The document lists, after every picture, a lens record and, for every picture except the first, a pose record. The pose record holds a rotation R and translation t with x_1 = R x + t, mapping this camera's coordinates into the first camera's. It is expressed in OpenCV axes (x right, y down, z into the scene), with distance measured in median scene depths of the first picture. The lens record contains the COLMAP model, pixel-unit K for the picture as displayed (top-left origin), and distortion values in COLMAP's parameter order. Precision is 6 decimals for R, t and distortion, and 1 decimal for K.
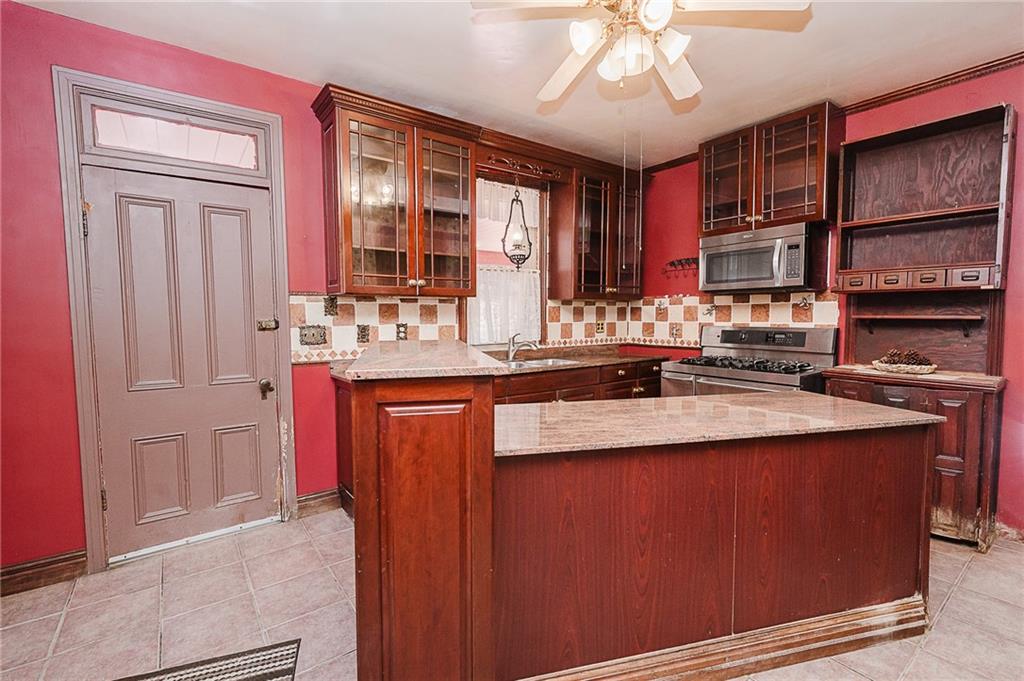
lens RADIAL K [[463.6, 0, 516.3], [0, 463.6, 345.6], [0, 0, 1]] dist [0.002801, 0.000238]
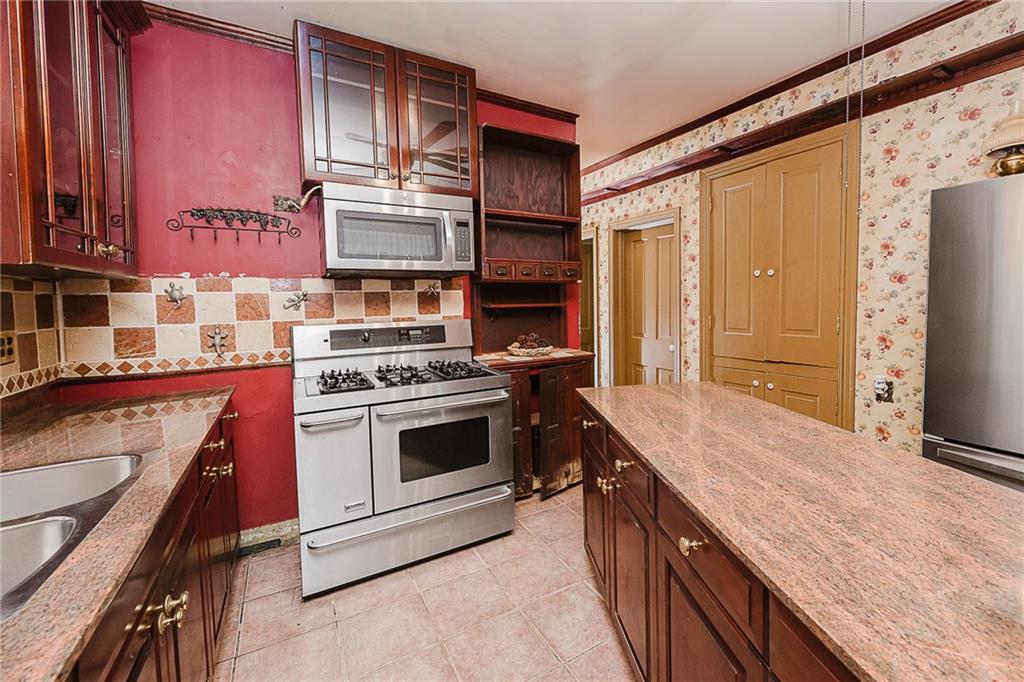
lens RADIAL K [[422.1, 0, 546.6], [0, 422.1, 320.9], [0, 0, 1]] dist [-0.000662, -0.000187]
pose [[0.098005, -0.051769, 0.993838, -0.132122], [0.081901, 0.995678, 0.043788, -0.052653], [-0.991810, 0.077105, 0.101822, 0.686210]]
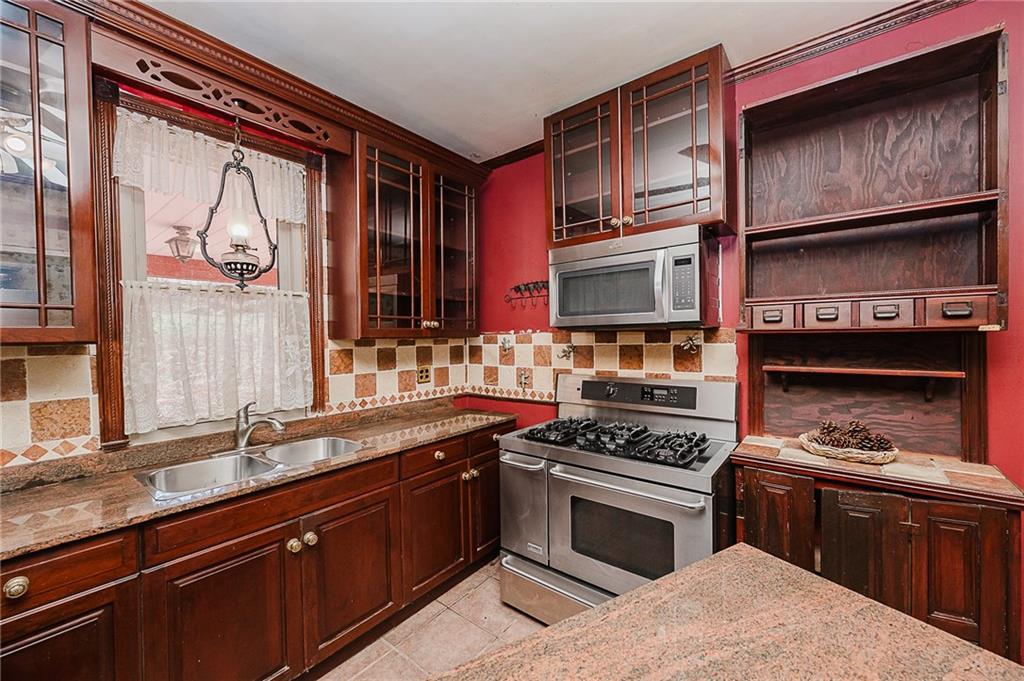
lens RADIAL K [[403.8, 0, 515.5], [0, 403.8, 344.9], [0, 0, 1]] dist [0.000580, -0.000498]
pose [[0.965321, -0.013759, 0.260701, 0.196498], [0.026796, 0.998558, -0.046519, -0.067614], [-0.259685, 0.051891, 0.964298, 0.458699]]
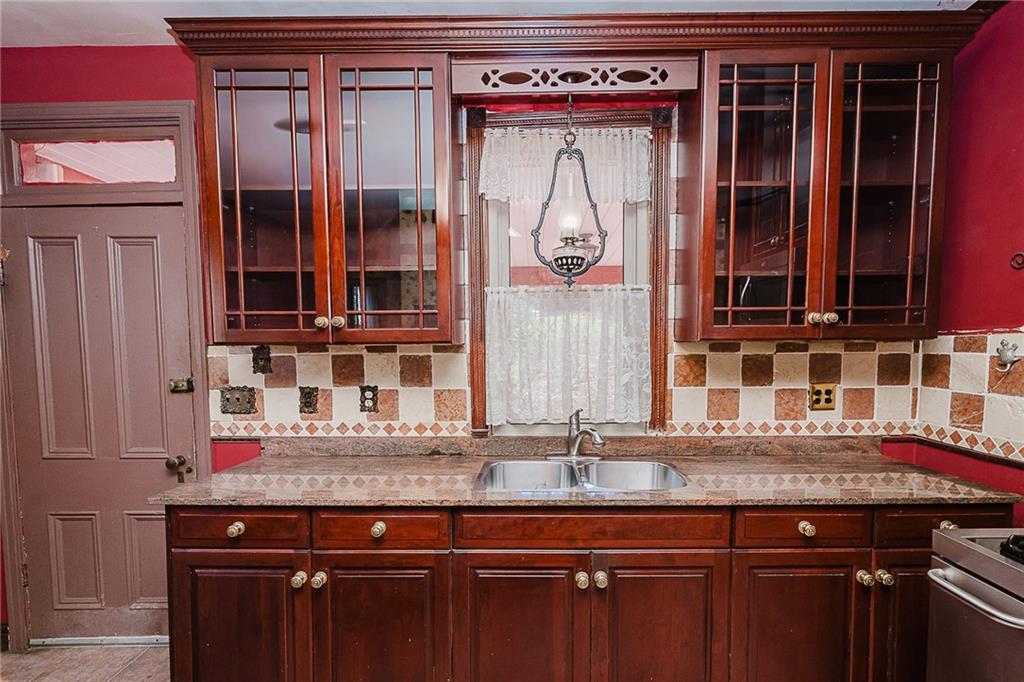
lens RADIAL K [[470.5, 0, 530.4], [0, 470.5, 376.0], [0, 0, 1]] dist [-0.001833, -0.000042]
pose [[0.795460, 0.036787, -0.604889, 0.292953], [-0.039117, 0.999191, 0.009325, -0.069478], [0.604742, 0.016244, 0.796256, 0.570095]]
